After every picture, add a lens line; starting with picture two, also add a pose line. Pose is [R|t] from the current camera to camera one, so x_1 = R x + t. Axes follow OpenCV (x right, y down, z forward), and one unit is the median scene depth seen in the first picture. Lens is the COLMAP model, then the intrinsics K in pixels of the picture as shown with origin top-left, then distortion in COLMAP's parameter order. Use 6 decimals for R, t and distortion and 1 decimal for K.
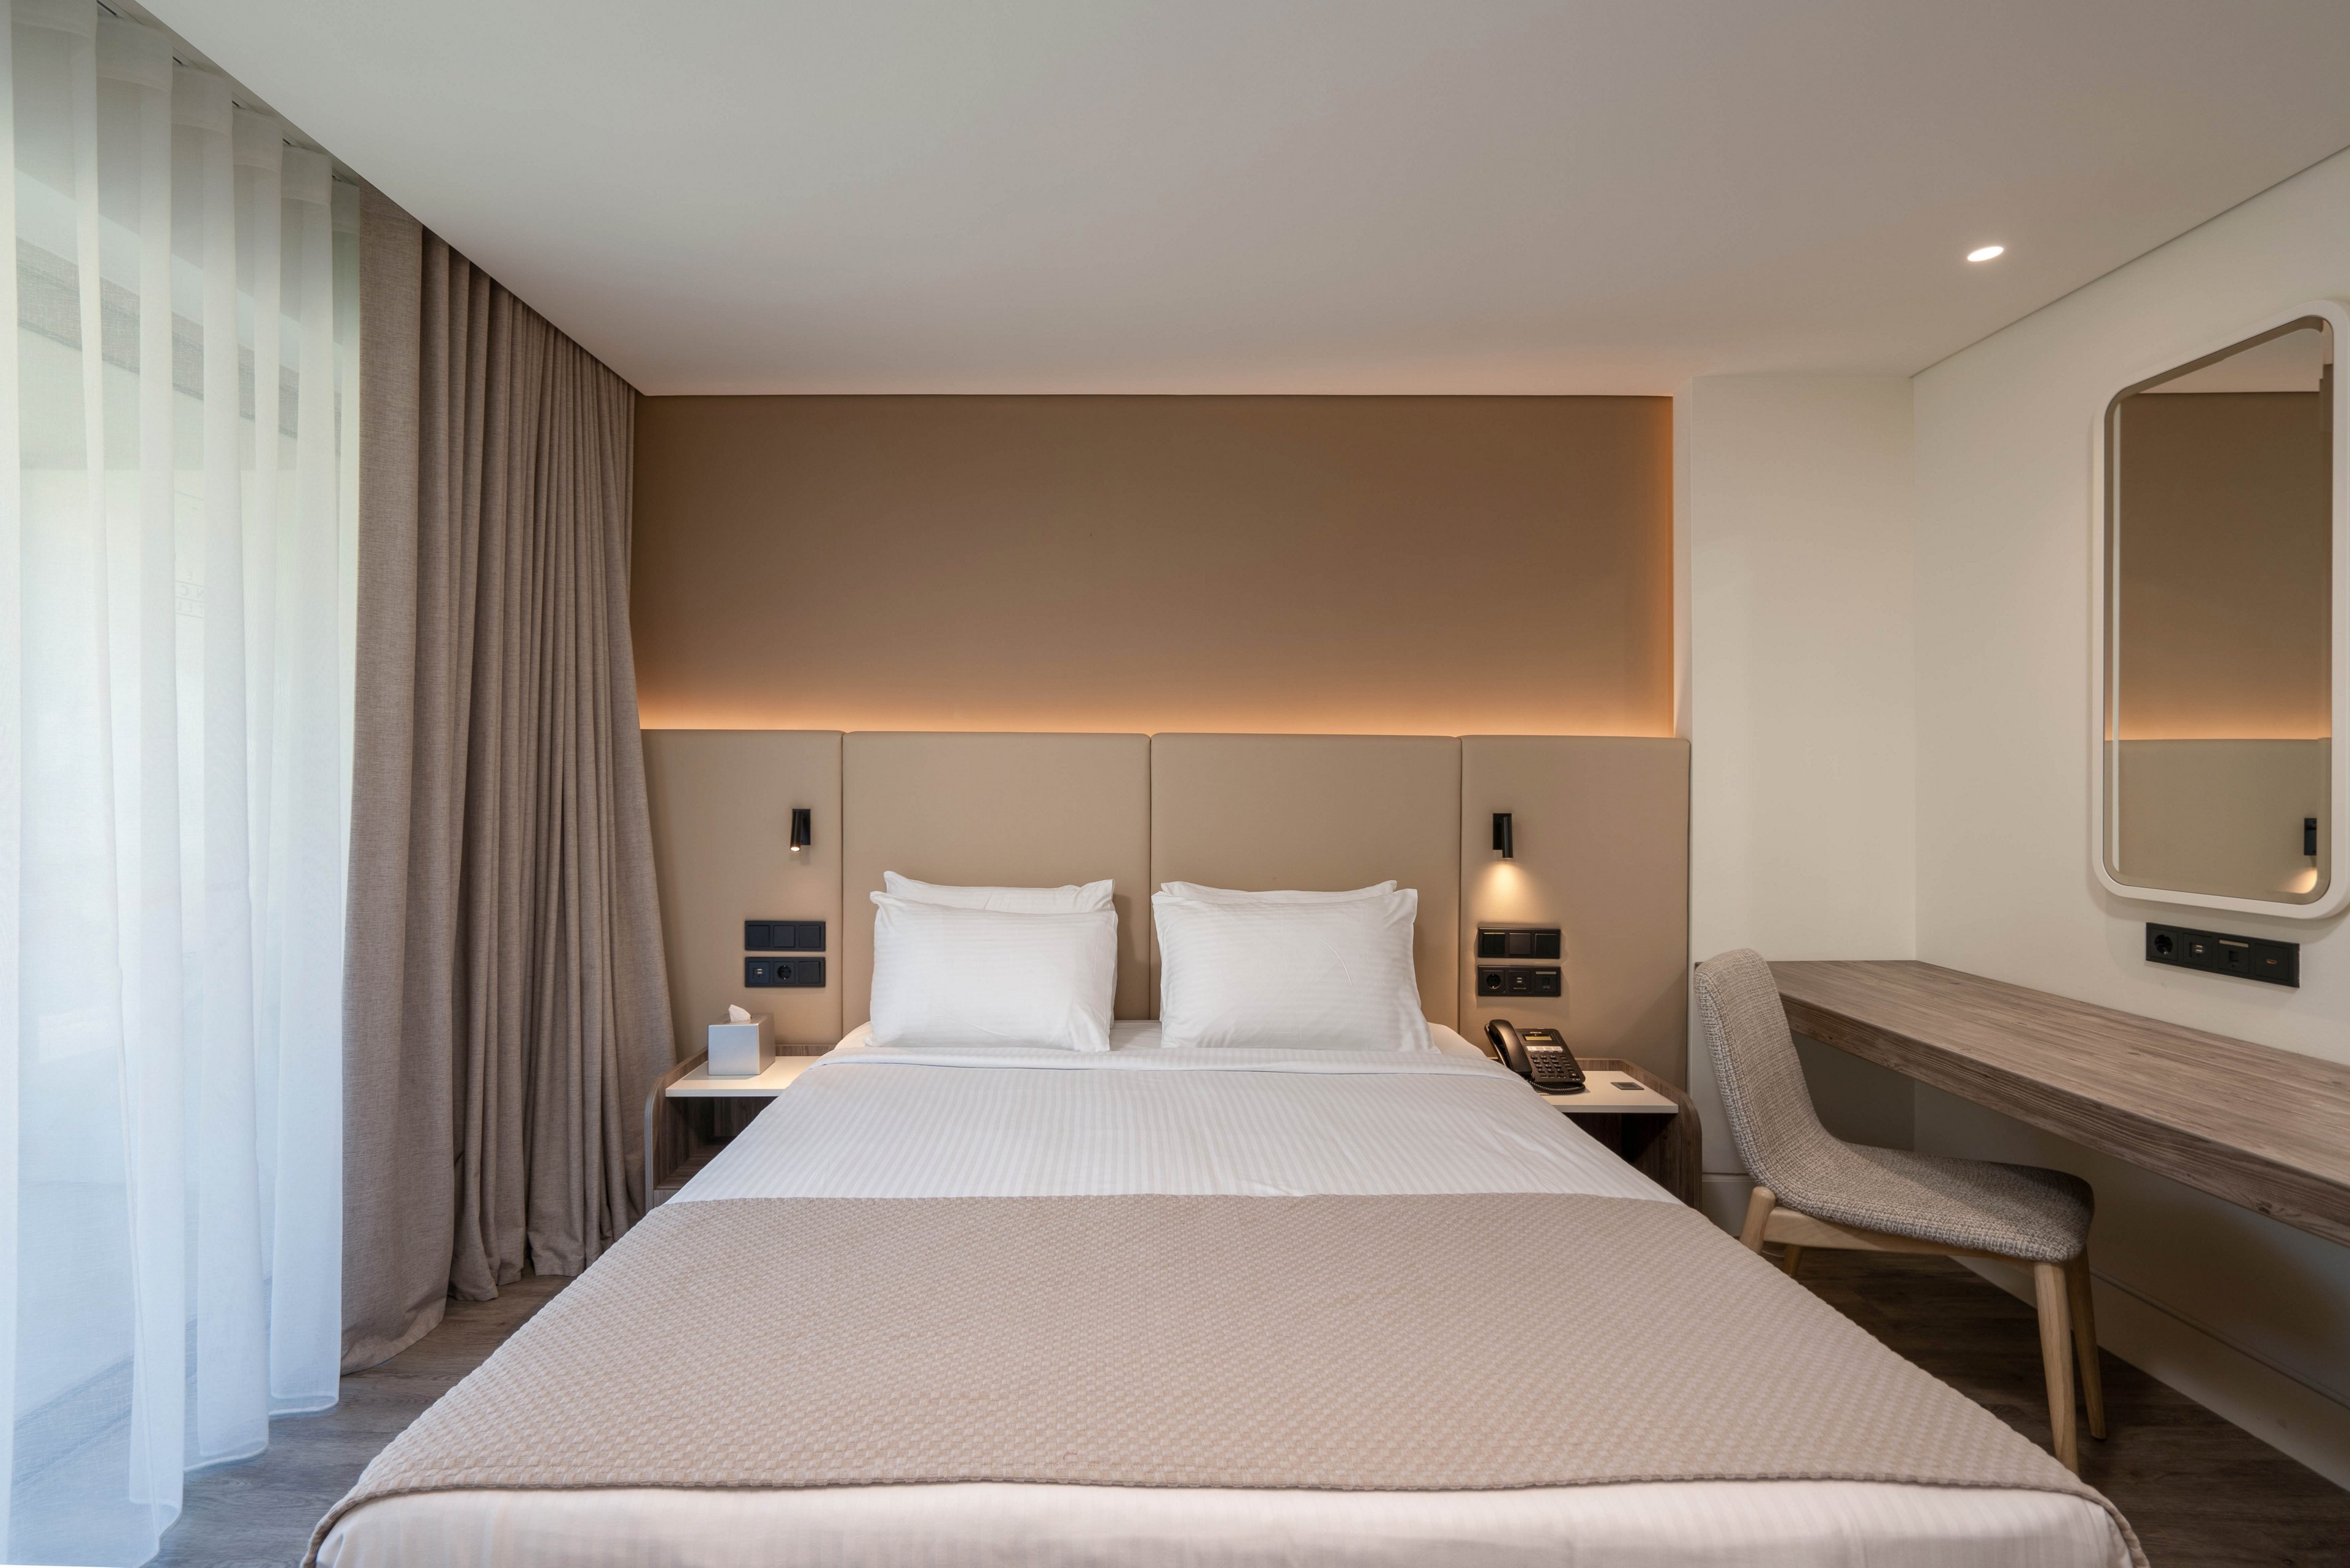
lens RADIAL K [[1100.9, 0, 1175.0], [0, 1100.9, 784.0], [0, 0, 1]] dist [0.042856, 0.000074]
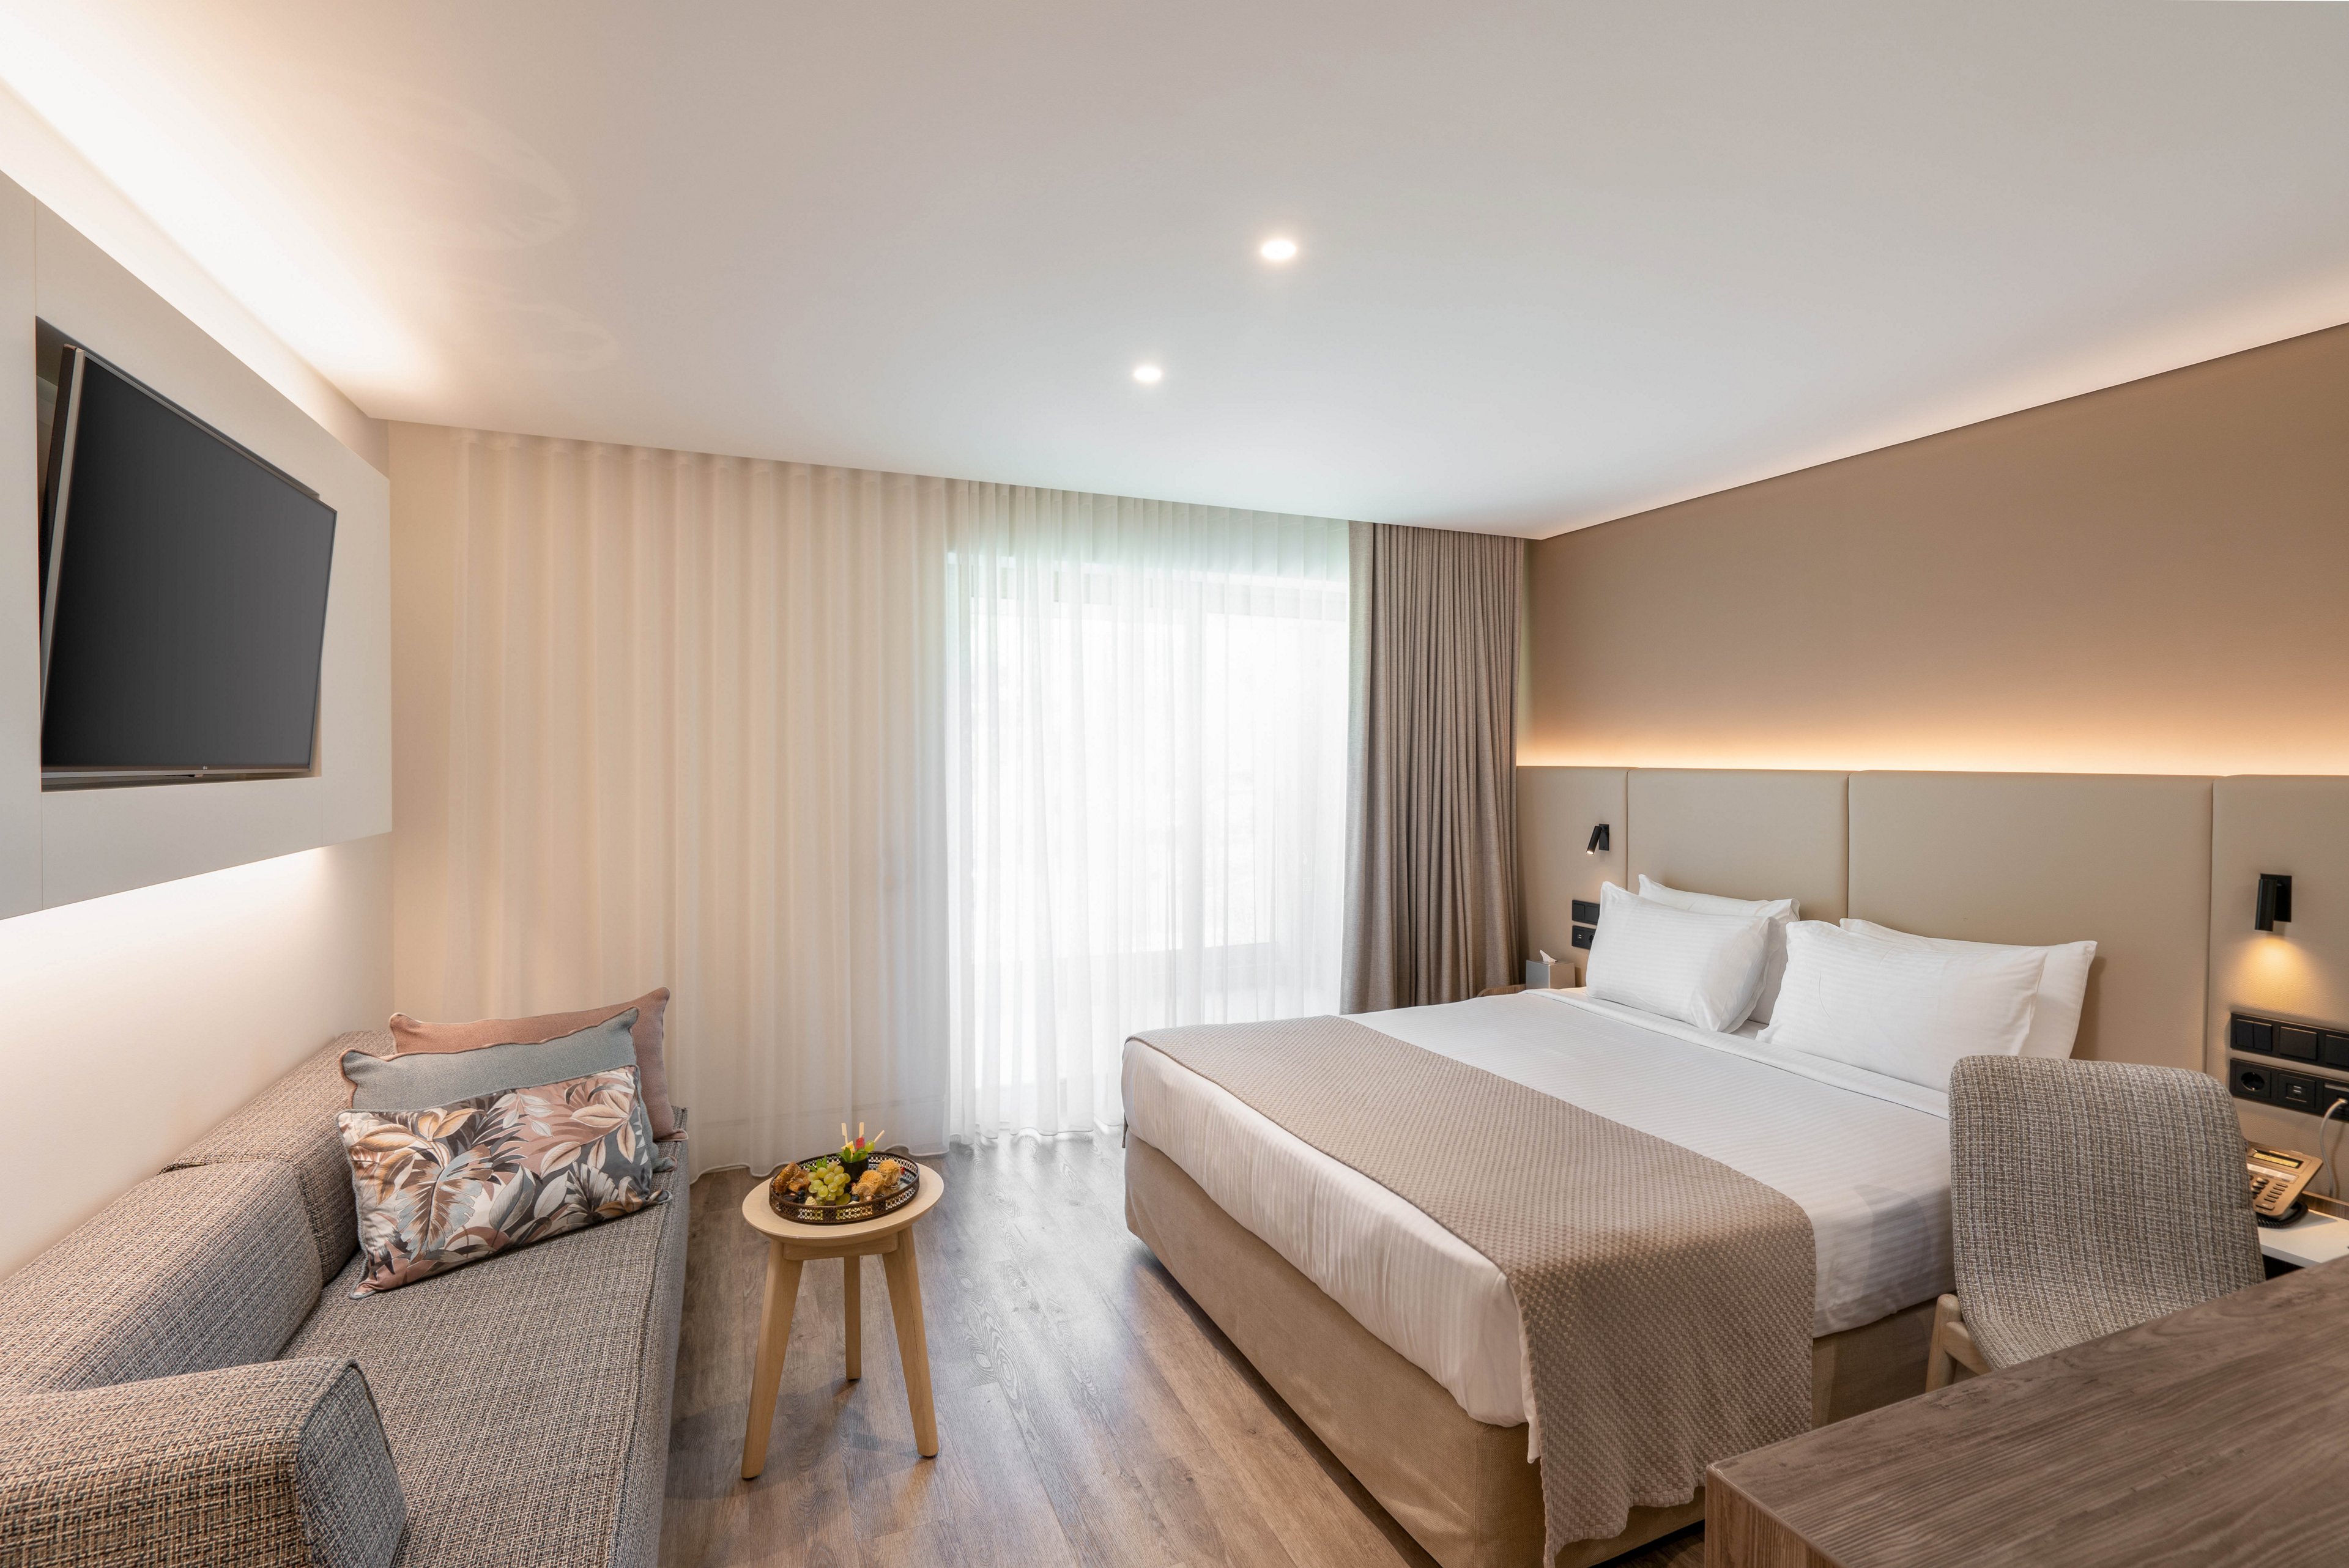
lens RADIAL K [[1171.8, 0, 1174.5], [0, 1171.8, 784.0], [0, 0, 1]] dist [-0.000055, -0.000113]
pose [[0.396217, 0.022200, -0.917888, 0.791951], [-0.004008, 0.999740, 0.022449, -0.058316], [0.918148, -0.005216, 0.396203, -0.068791]]
